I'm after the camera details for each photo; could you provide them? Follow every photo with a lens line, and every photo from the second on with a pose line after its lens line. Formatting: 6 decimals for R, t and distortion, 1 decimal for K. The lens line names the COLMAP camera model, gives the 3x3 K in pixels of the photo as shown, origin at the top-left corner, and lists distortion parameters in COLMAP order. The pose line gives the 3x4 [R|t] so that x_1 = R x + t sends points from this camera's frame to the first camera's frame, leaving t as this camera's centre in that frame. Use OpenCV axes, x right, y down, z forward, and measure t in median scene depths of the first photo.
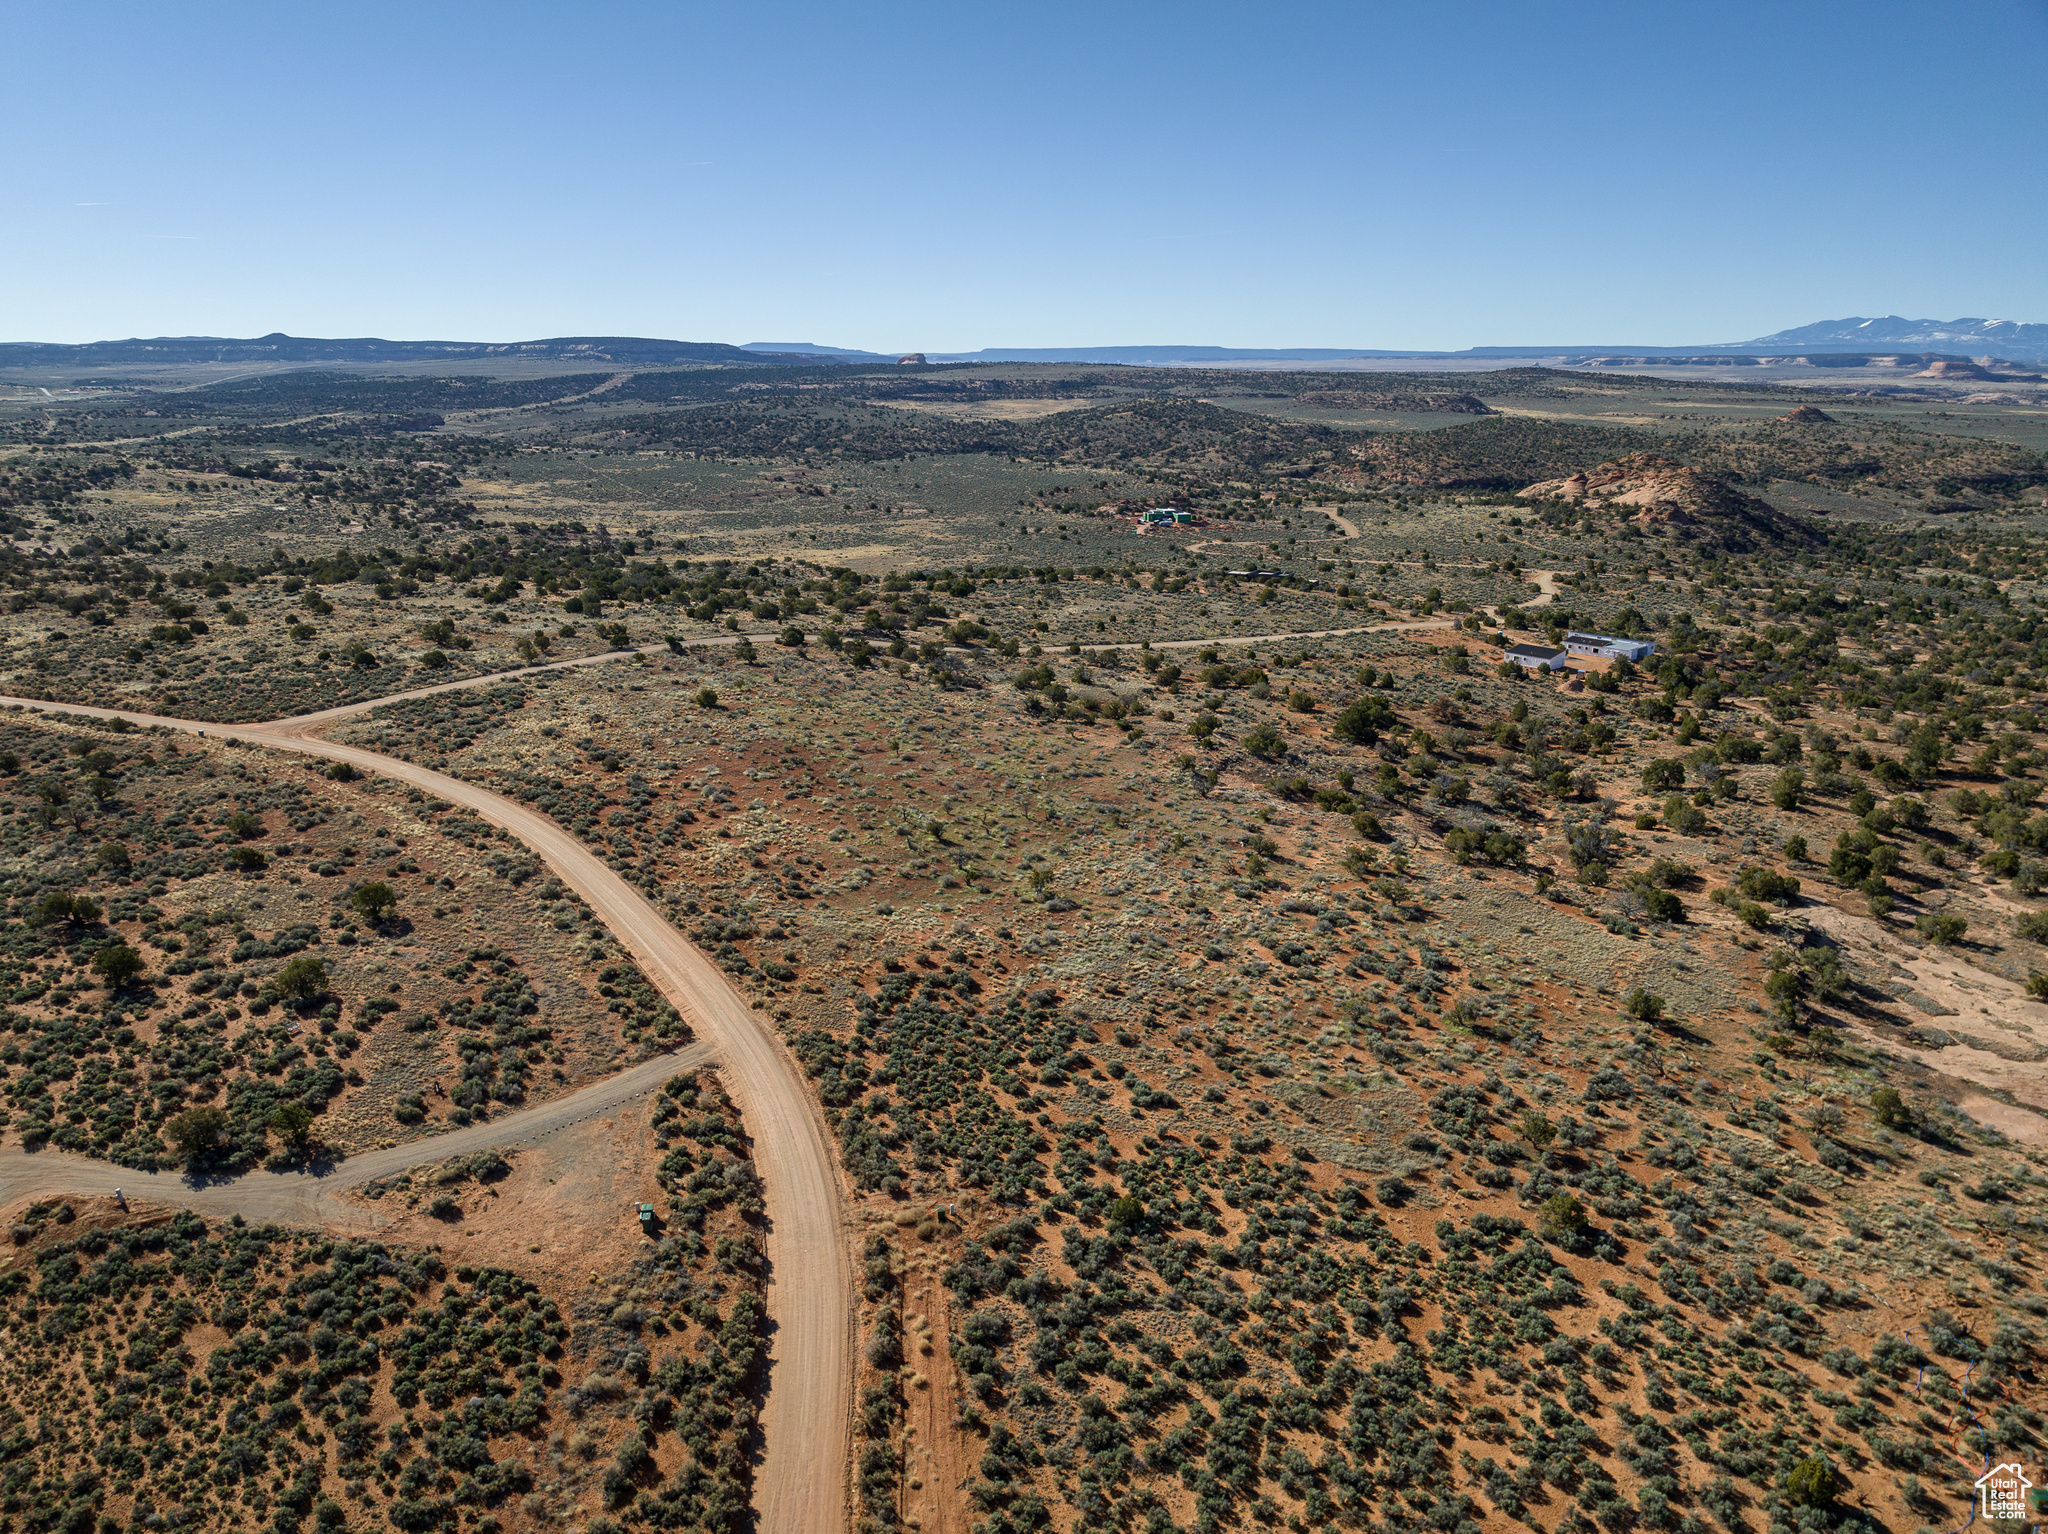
lens RADIAL K [[1446.1, 0, 1008.7], [0, 1446.1, 756.7], [0, 0, 1]] dist [-0.044776, 0.011011]
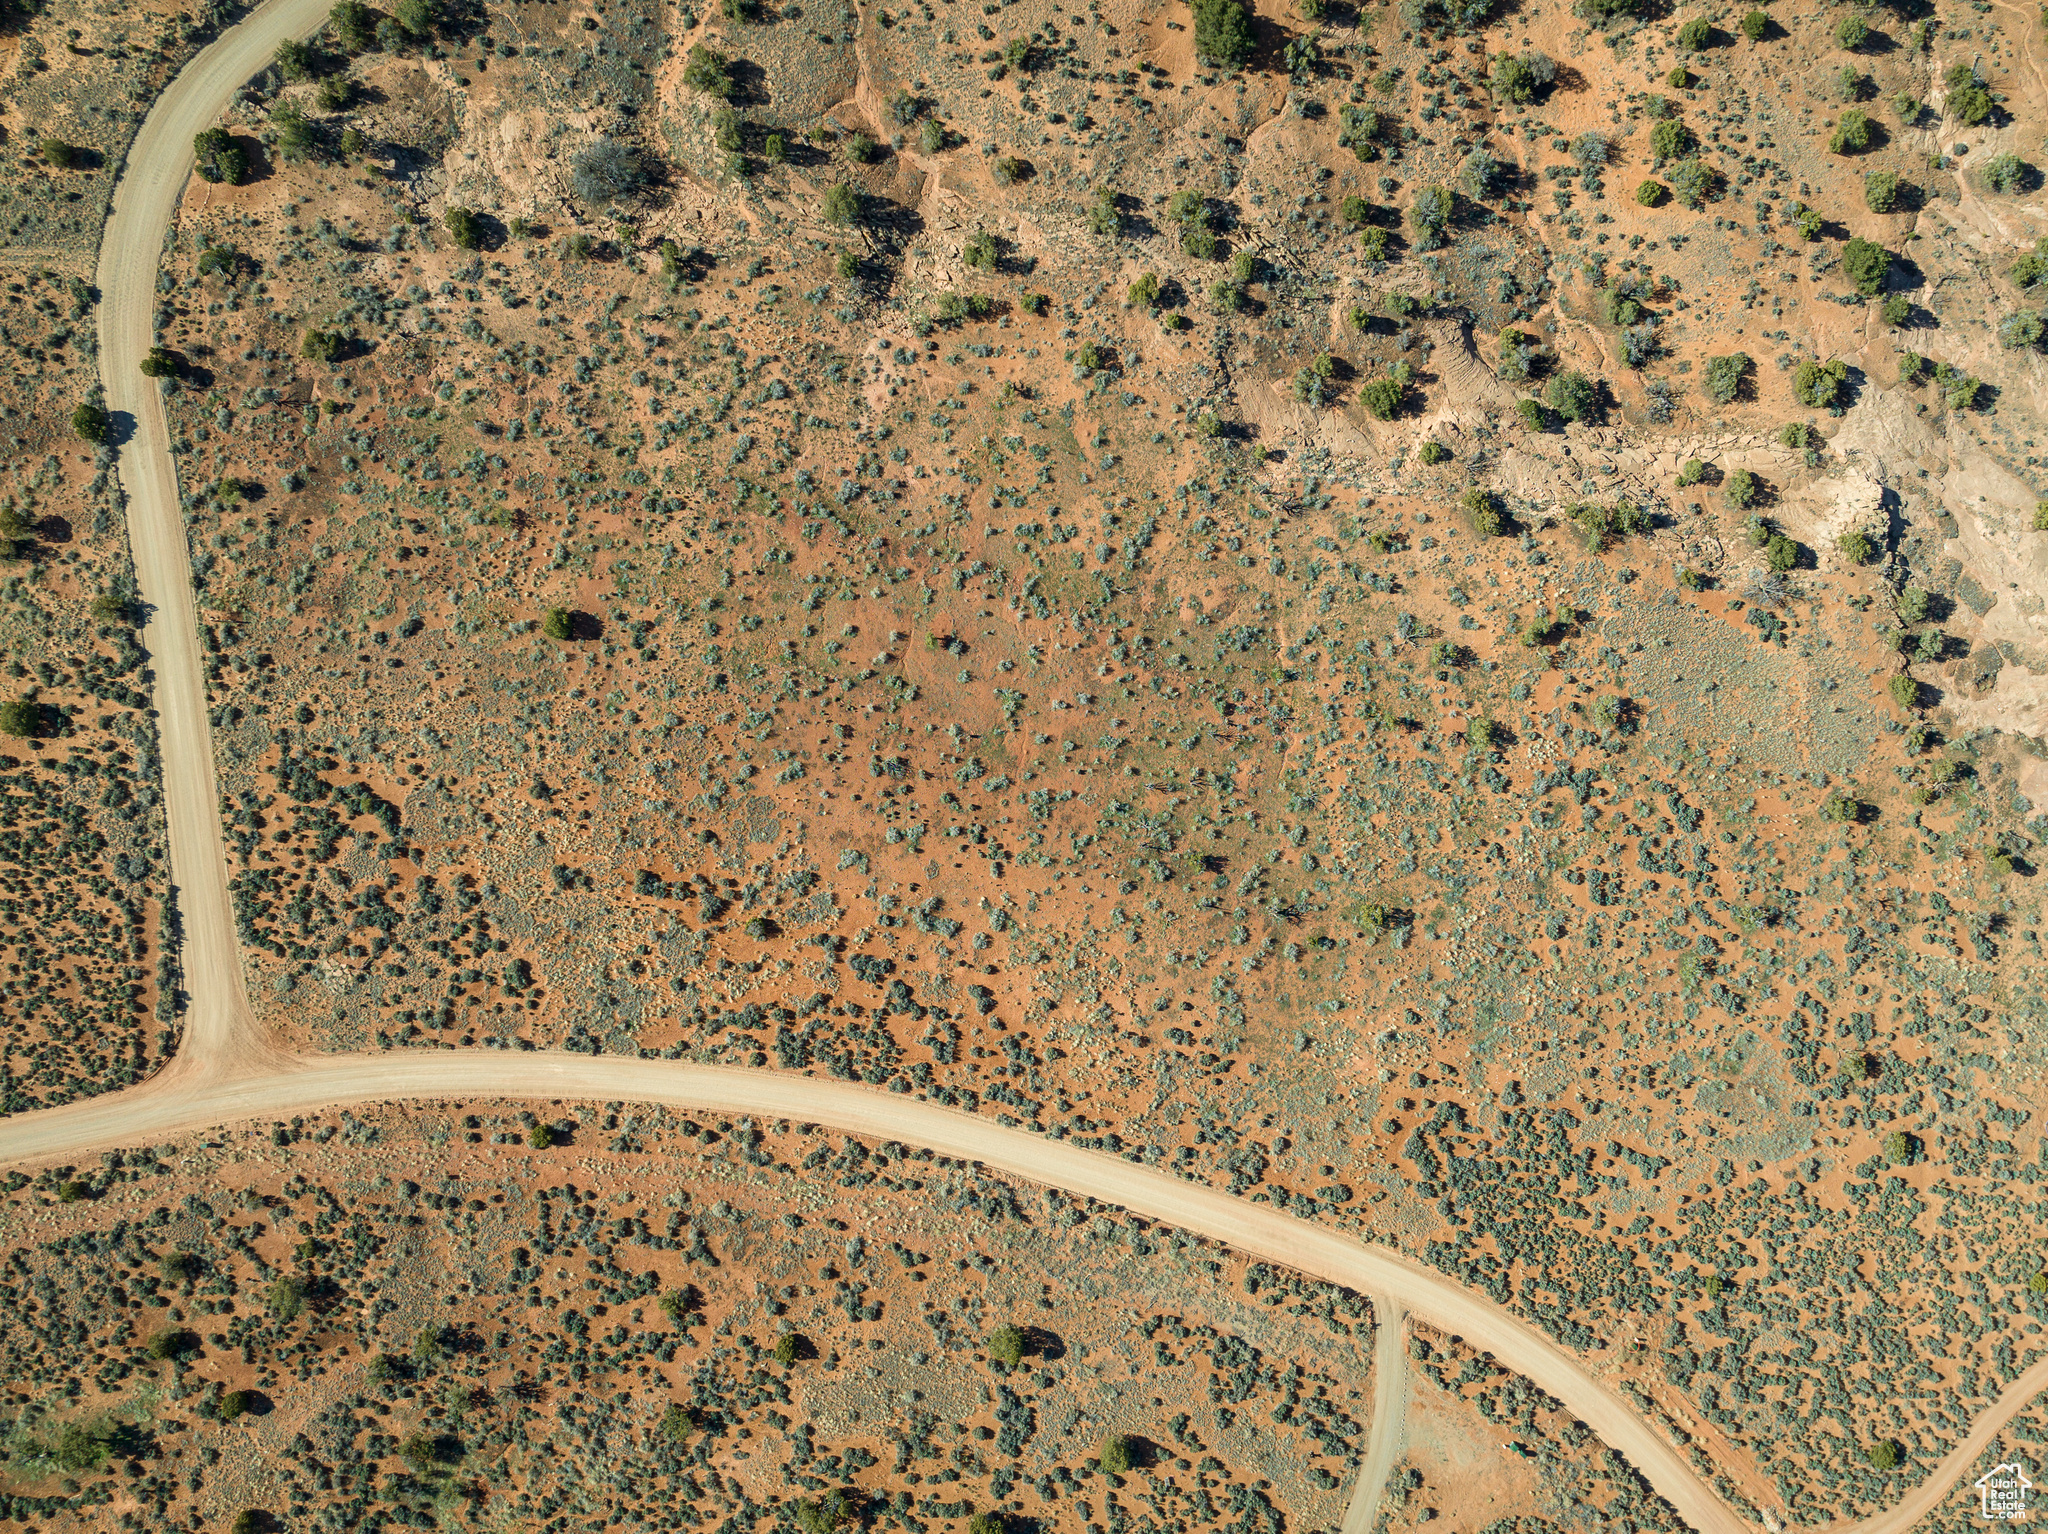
lens RADIAL K [[1446.1, 0, 1029.8], [0, 1446.1, 776.8], [0, 0, 1]] dist [-0.044776, 0.011011]
pose [[0.775871, -0.630882, -0.003441, -0.014031], [0.155860, 0.186389, 0.970034, -0.132081], [-0.611336, -0.753158, 0.242943, 0.120567]]
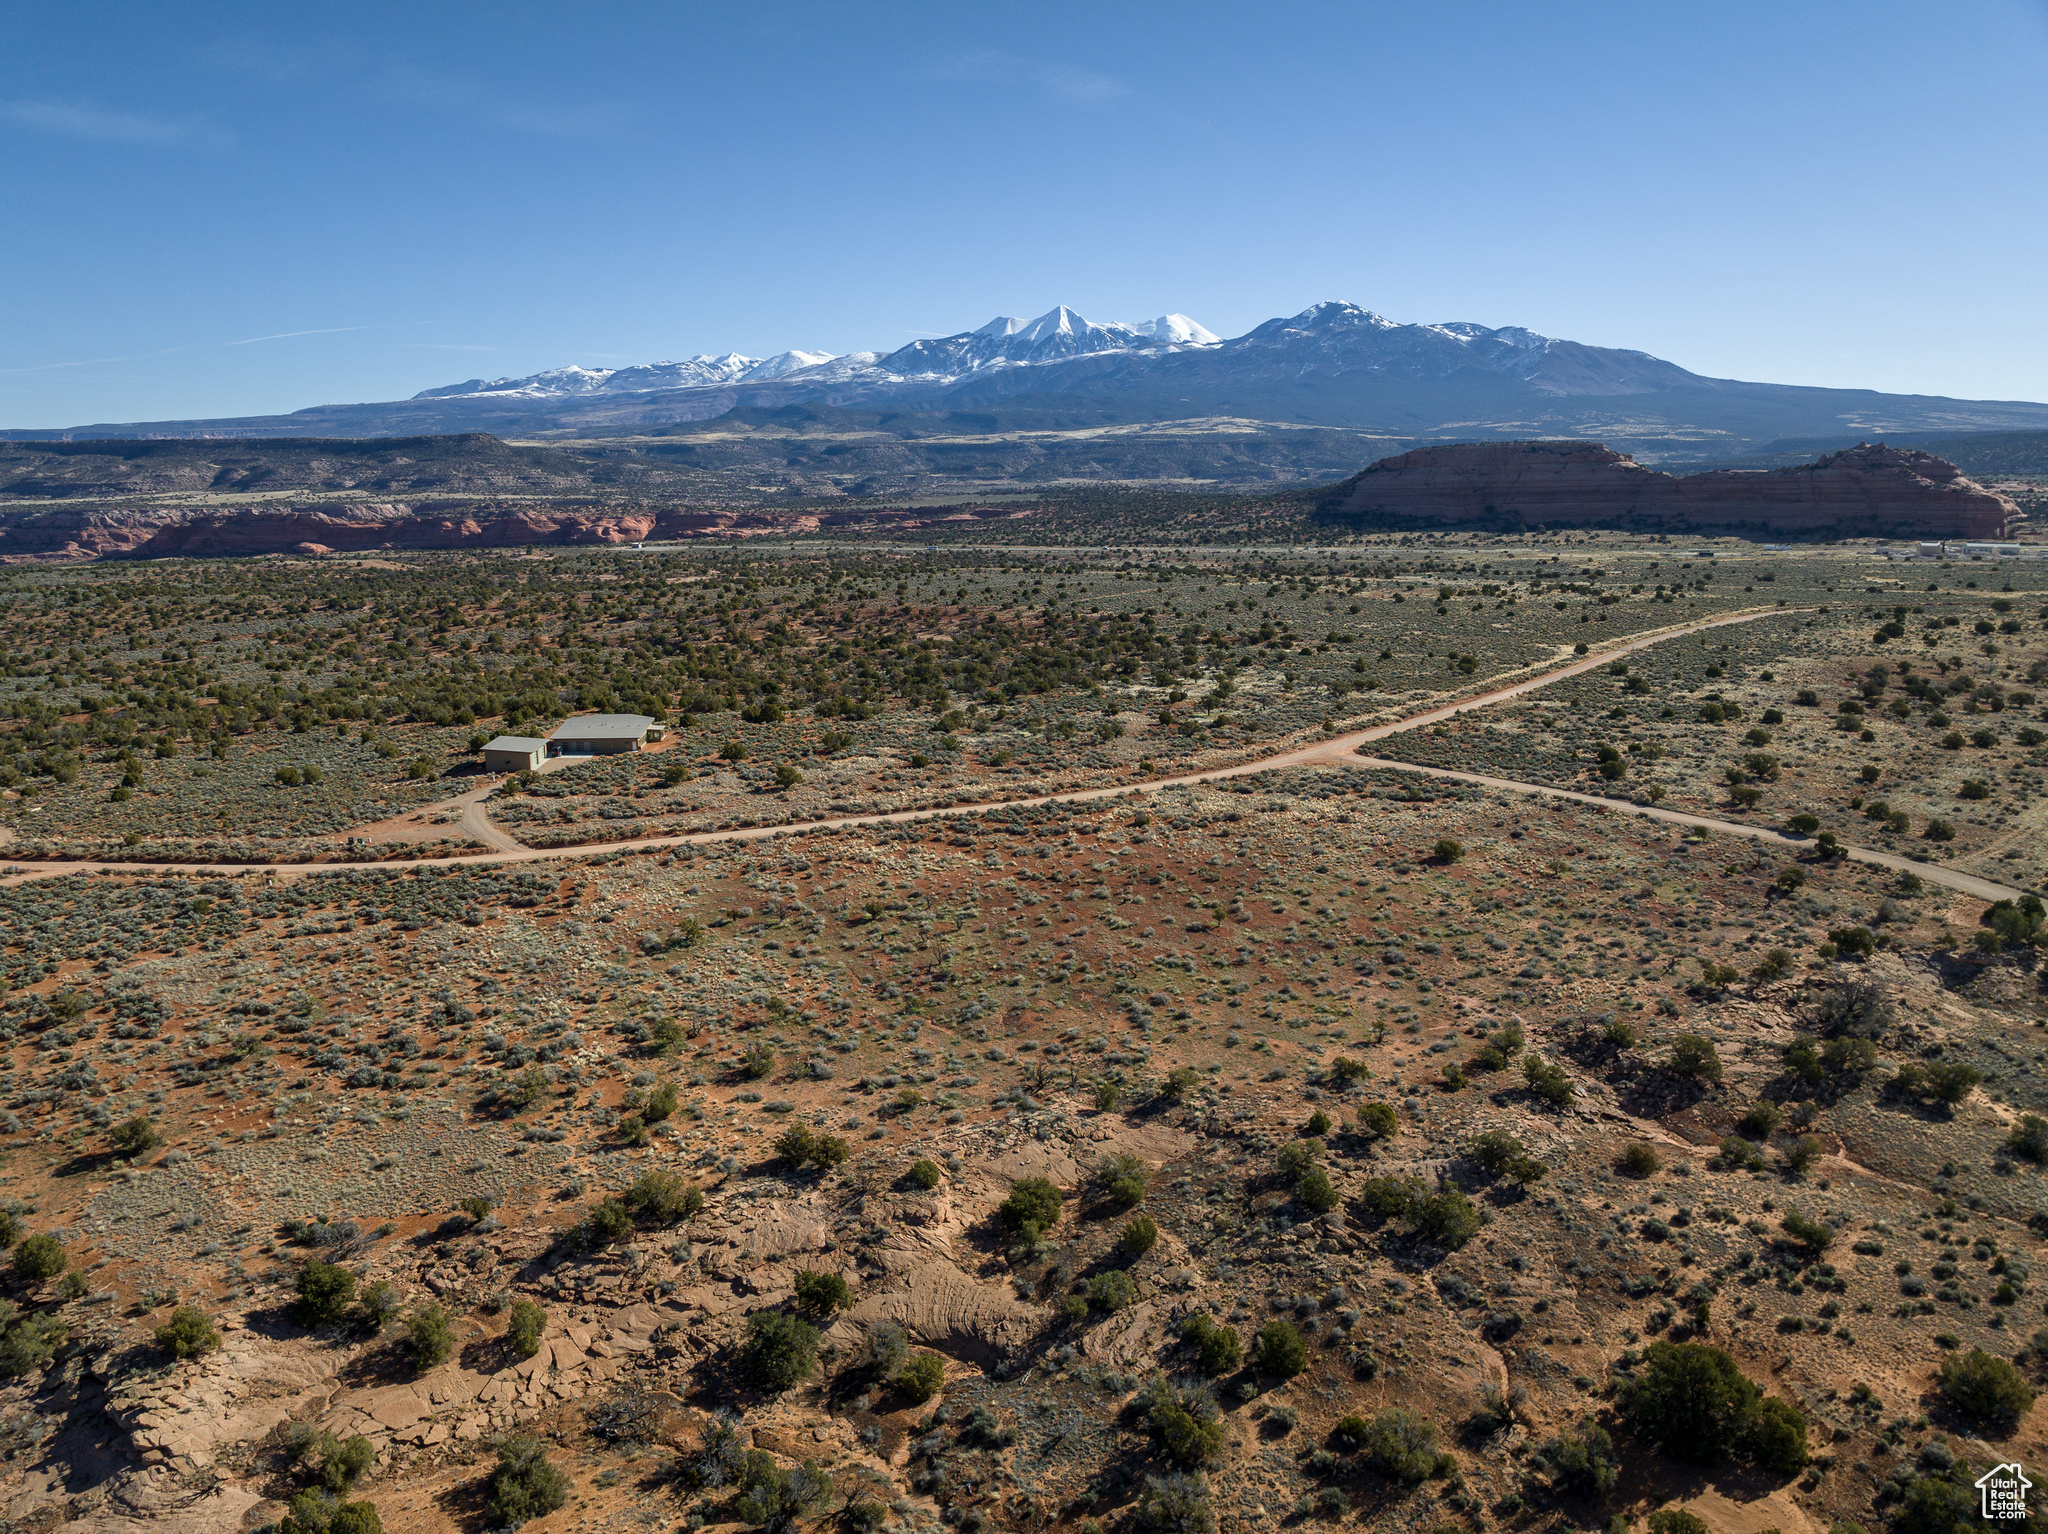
lens RADIAL K [[1446.1, 0, 1017.4], [0, 1446.1, 778.0], [0, 0, 1]] dist [-0.044776, 0.011011]
pose [[-0.194925, 0.224270, -0.954834, 0.120604], [-0.260026, 0.926857, 0.270782, -0.046342], [0.945722, 0.301064, -0.122351, 0.164481]]
